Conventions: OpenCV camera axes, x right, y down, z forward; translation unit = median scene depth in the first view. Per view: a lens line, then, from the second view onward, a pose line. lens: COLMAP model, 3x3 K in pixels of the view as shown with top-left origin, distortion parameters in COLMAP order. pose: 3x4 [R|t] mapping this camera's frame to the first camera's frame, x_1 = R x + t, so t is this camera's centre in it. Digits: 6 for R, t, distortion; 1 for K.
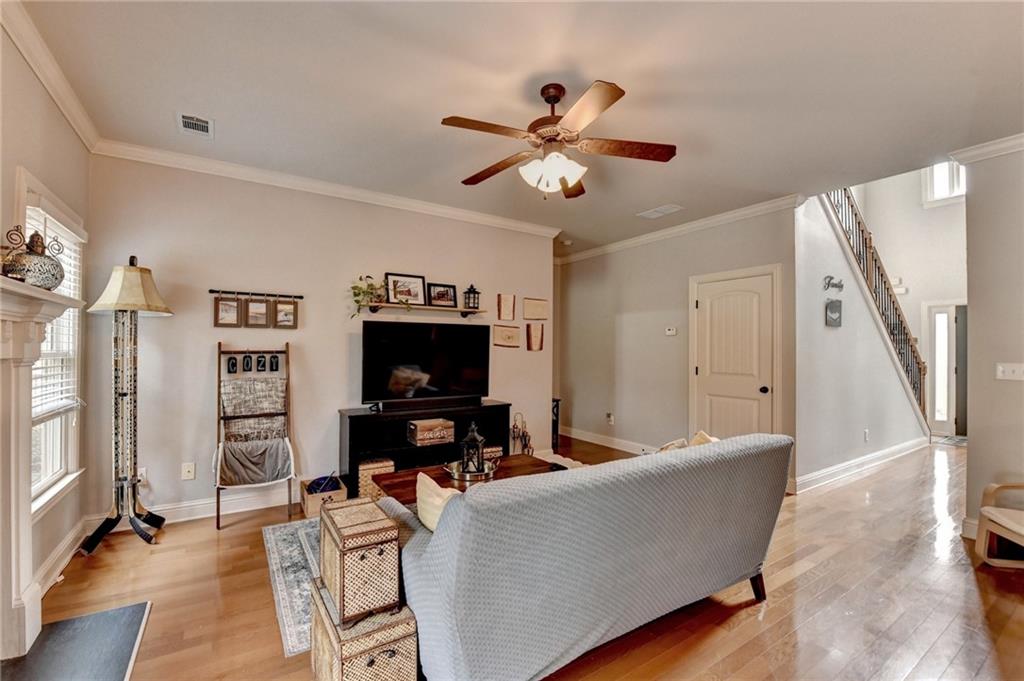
lens RADIAL K [[426.2, 0, 514.5], [0, 426.2, 358.3], [0, 0, 1]] dist [-0.012998, -0.003647]
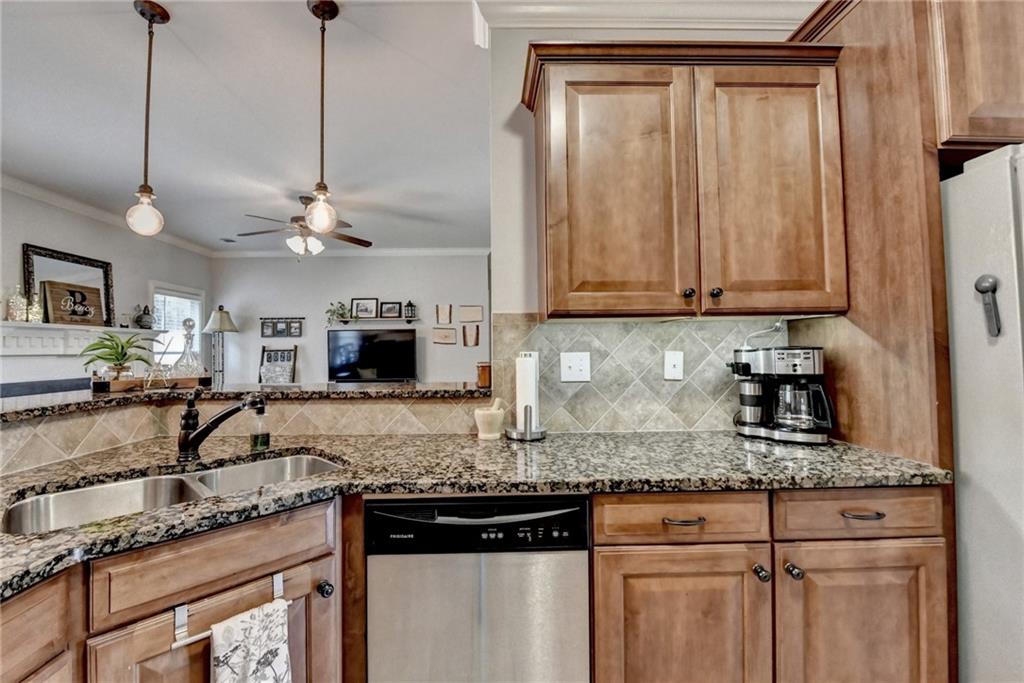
lens RADIAL K [[415.7, 0, 492.3], [0, 415.7, 334.7], [0, 0, 1]] dist [-0.012512, -0.003035]
pose [[0.844920, -0.033278, -0.533856, 0.895787], [0.007115, 0.998674, -0.050991, 0.012127], [0.534845, 0.039285, 0.844037, -0.007967]]
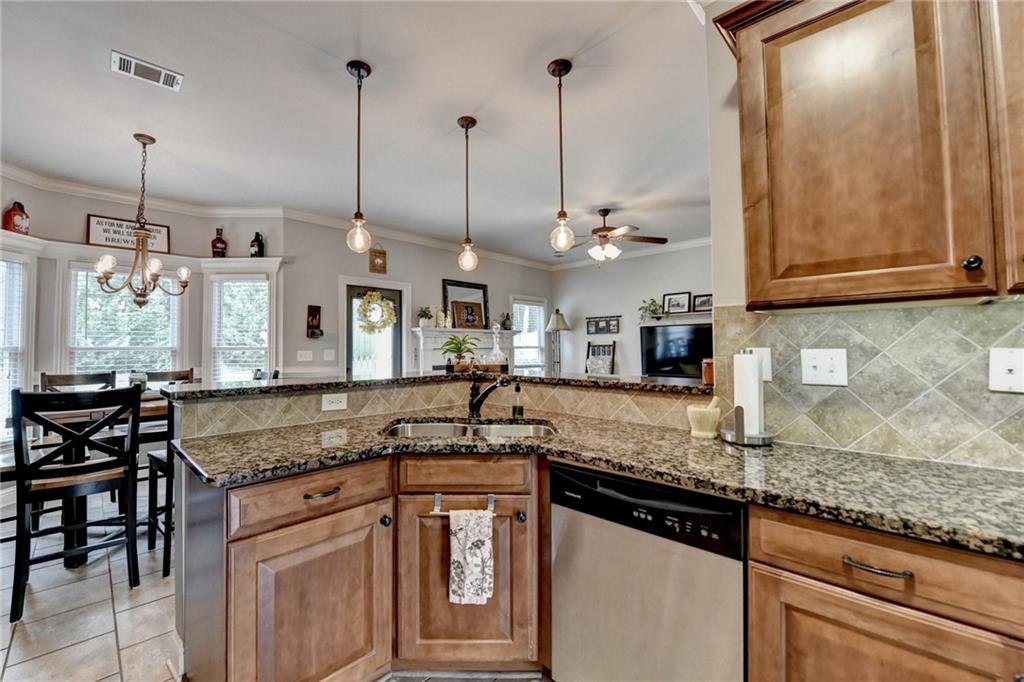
lens RADIAL K [[415.7, 0, 492.3], [0, 415.7, 334.2], [0, 0, 1]] dist [-0.012512, -0.003035]
pose [[0.206504, -0.038416, -0.977691, 1.014034], [-0.006559, 0.999152, -0.040645, 0.012491], [0.978424, 0.014806, 0.206077, 0.055284]]
